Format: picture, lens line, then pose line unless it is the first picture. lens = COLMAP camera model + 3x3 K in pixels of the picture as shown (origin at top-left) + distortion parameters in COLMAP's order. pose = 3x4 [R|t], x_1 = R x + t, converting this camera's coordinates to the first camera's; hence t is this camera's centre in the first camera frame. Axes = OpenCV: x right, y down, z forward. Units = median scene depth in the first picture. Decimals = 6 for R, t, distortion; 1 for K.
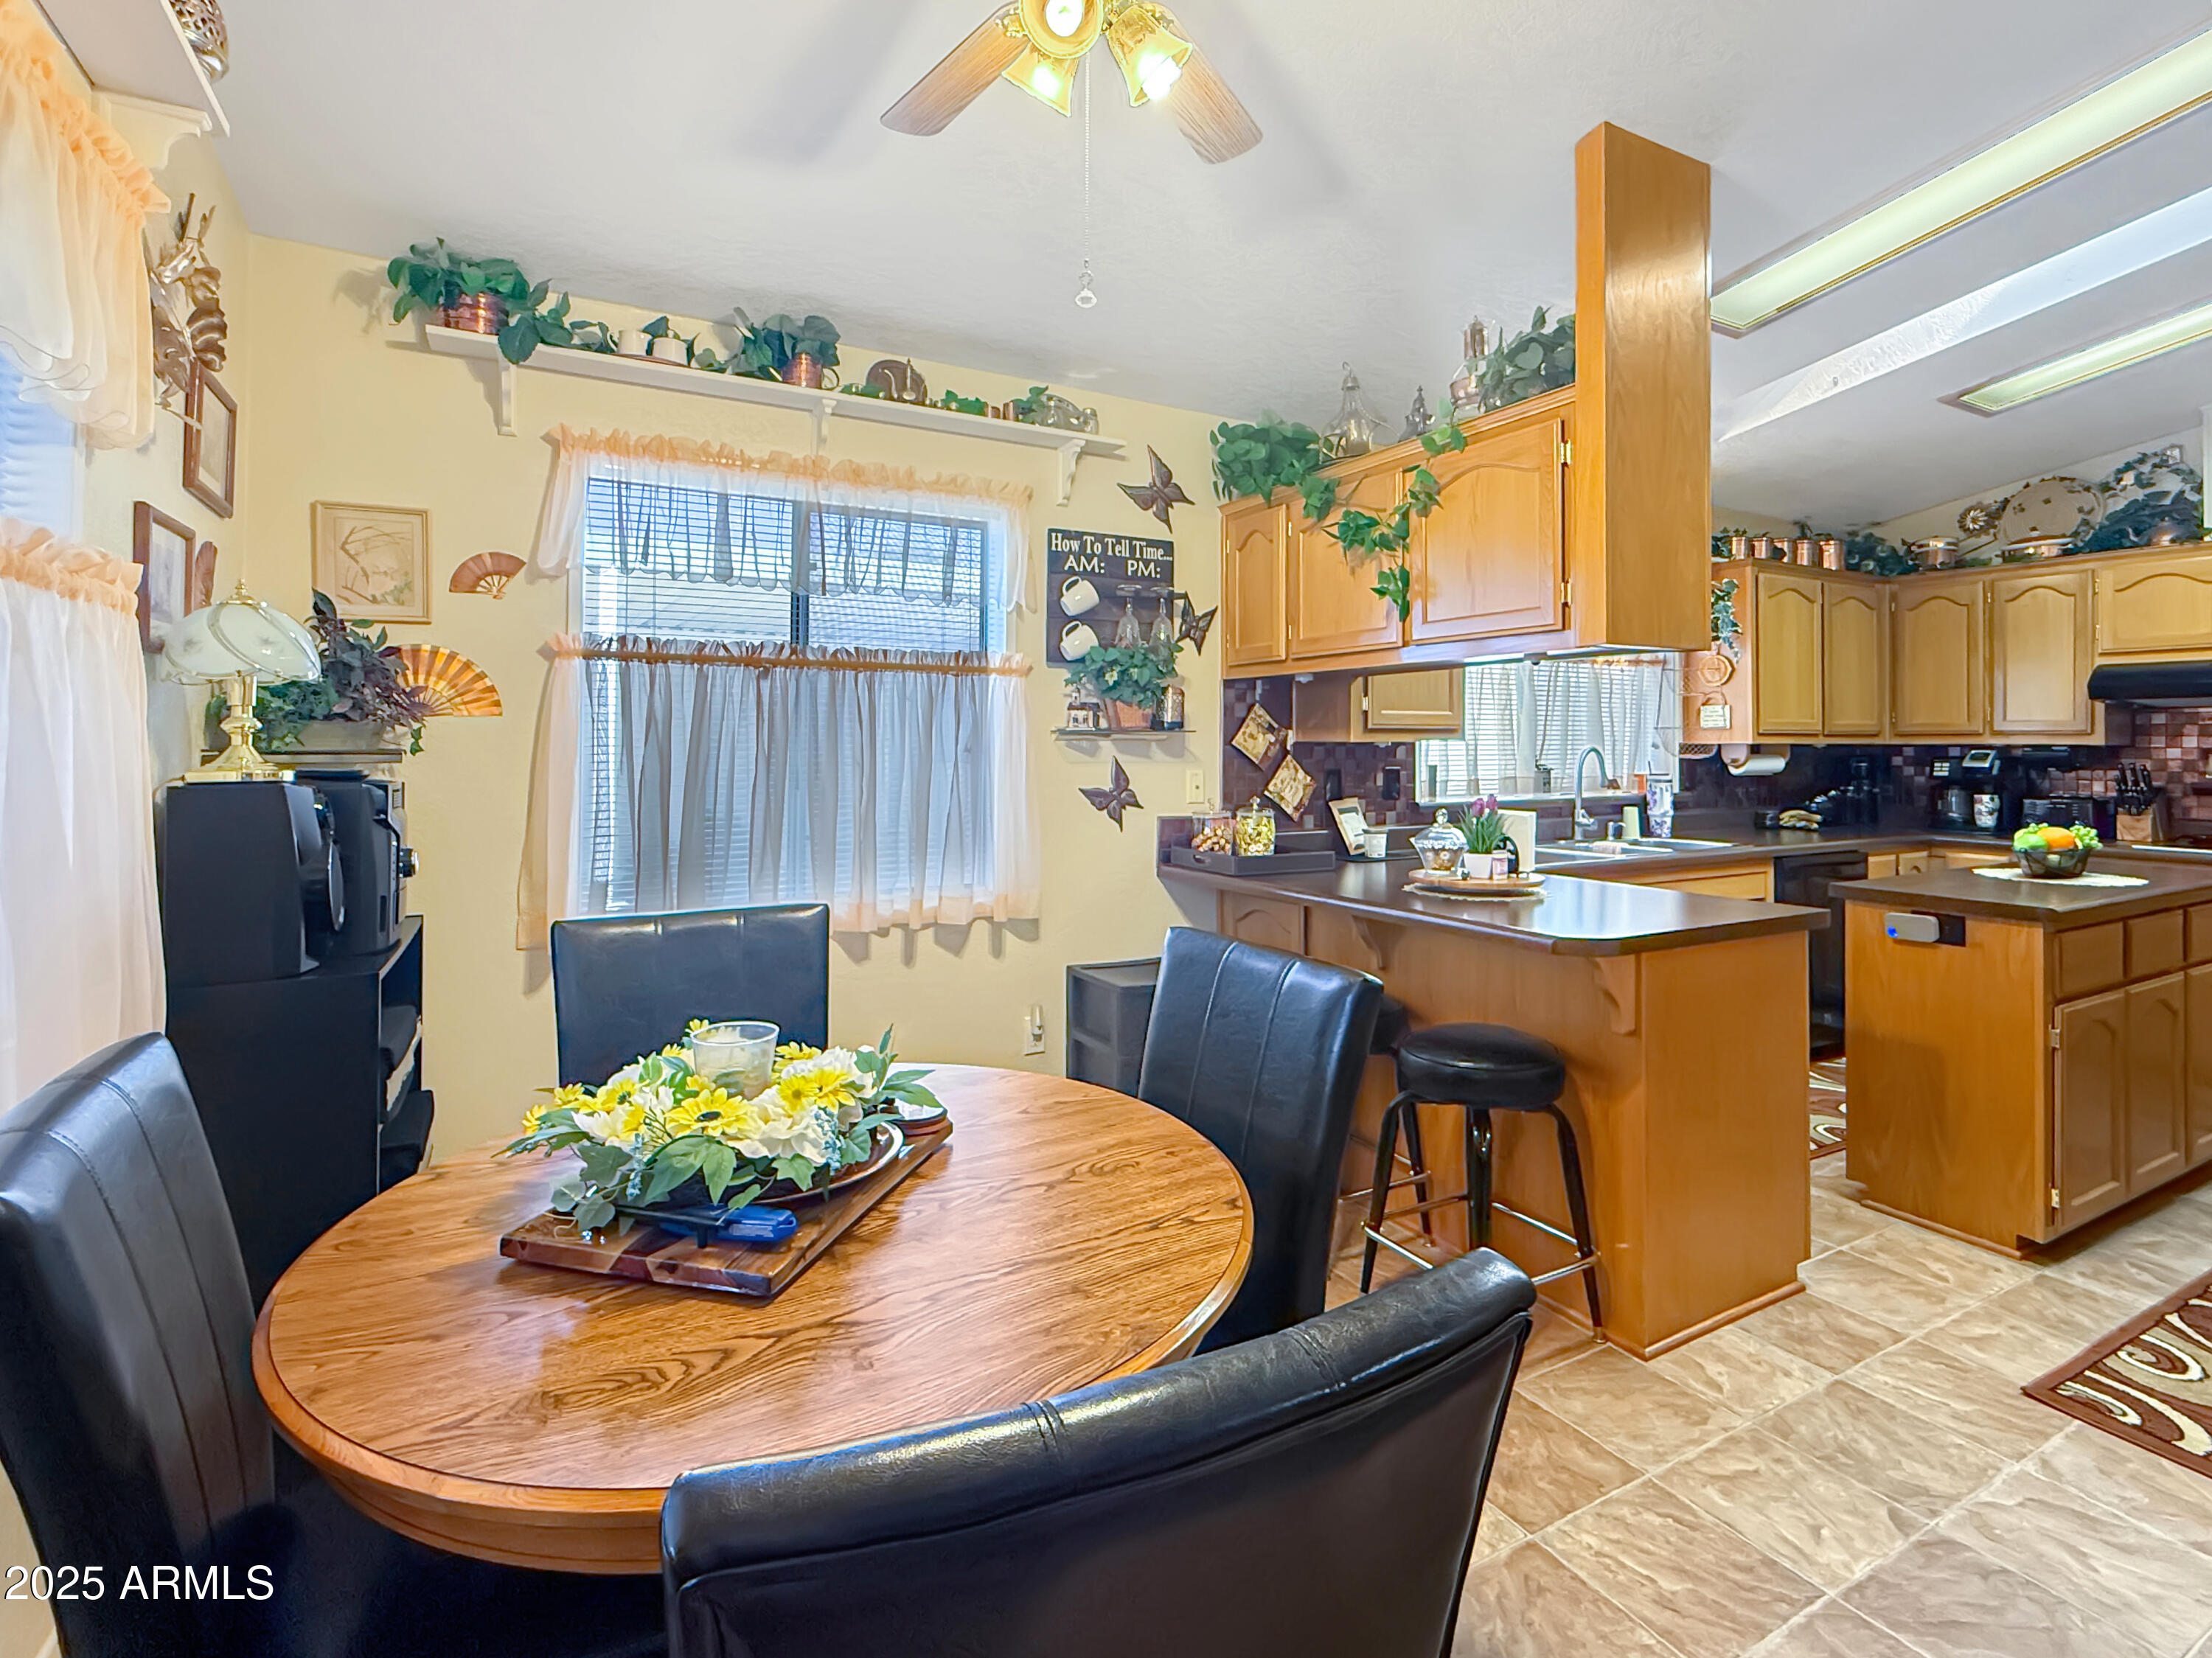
lens RADIAL K [[1058.9, 0, 1119.5], [0, 1058.9, 732.9], [0, 0, 1]] dist [-0.003781, 0.001131]
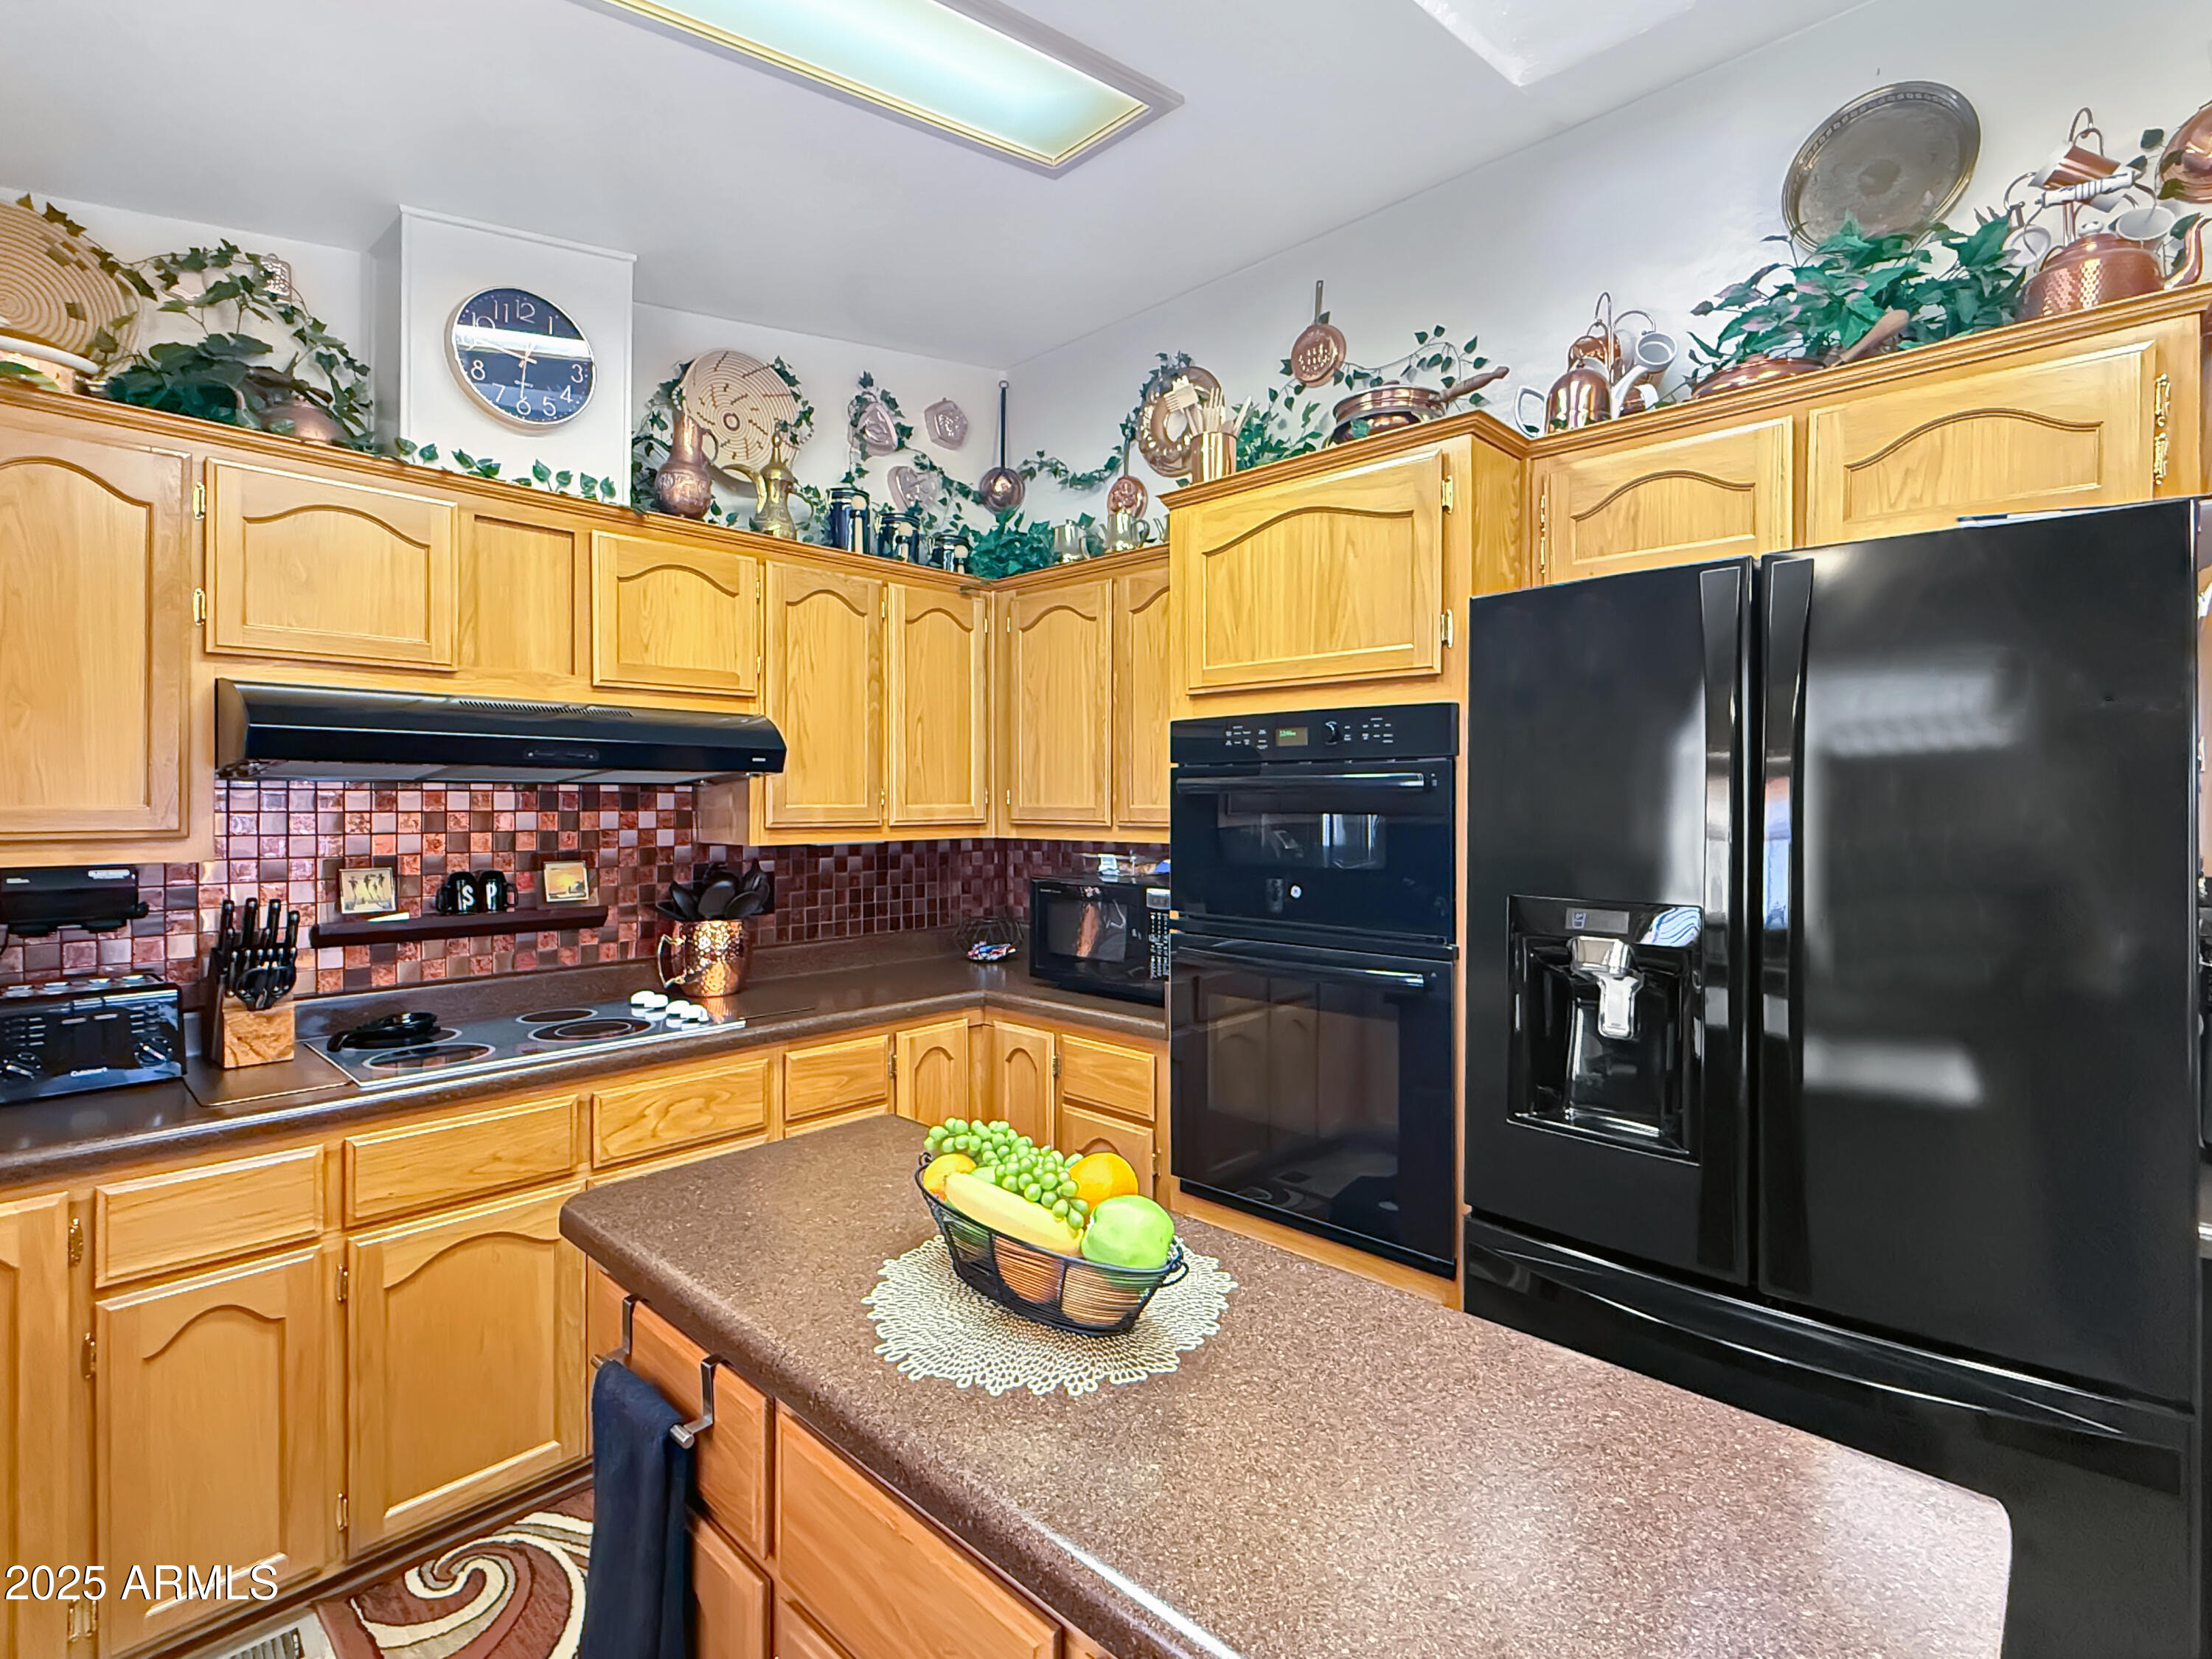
lens RADIAL K [[1059.0, 0, 1110.8], [0, 1059.0, 812.9], [0, 0, 1]] dist [-0.003781, 0.001131]
pose [[-0.308013, -0.016154, 0.951245, 0.496407], [-0.010527, 0.999852, 0.013571, -0.023760], [-0.951324, -0.005834, -0.308137, 0.979784]]
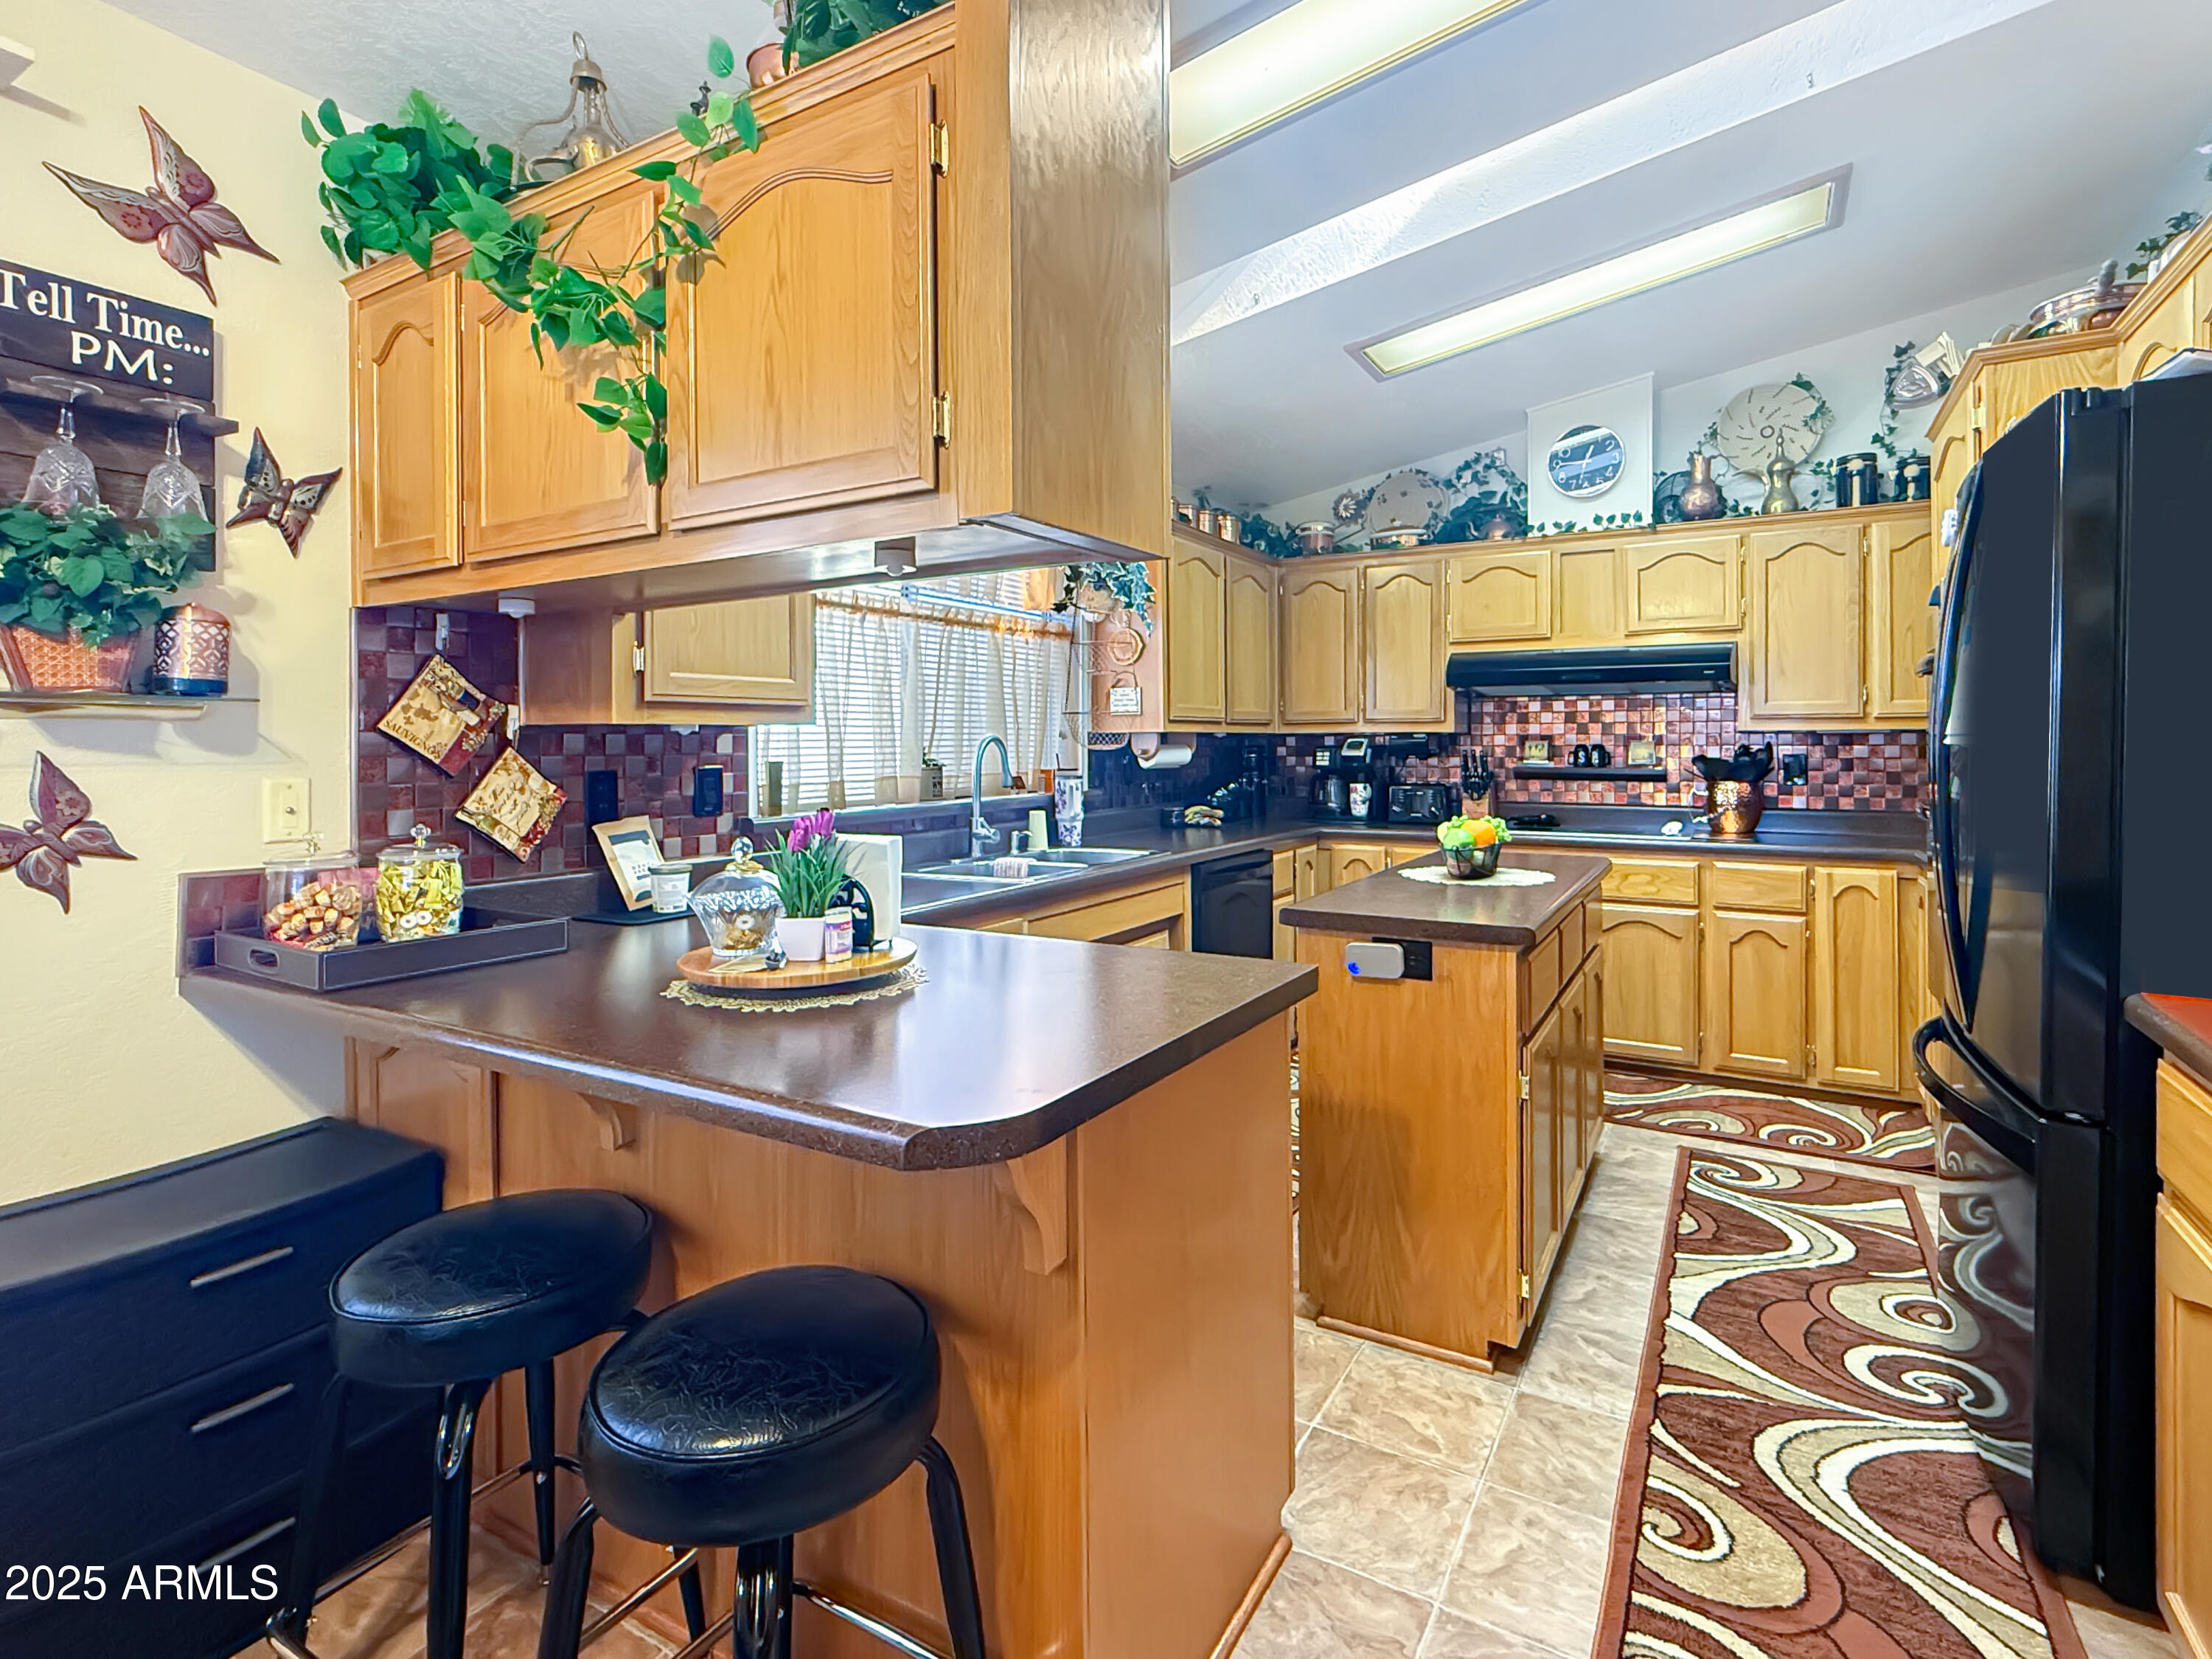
lens RADIAL K [[1059.0, 0, 1117.9], [0, 1059.0, 753.2], [0, 0, 1]] dist [-0.003781, 0.001131]
pose [[0.859965, -0.011648, 0.510221, 0.161686], [0.002307, 0.999818, 0.018938, 0.014580], [-0.510348, -0.015109, 0.859835, 0.356275]]
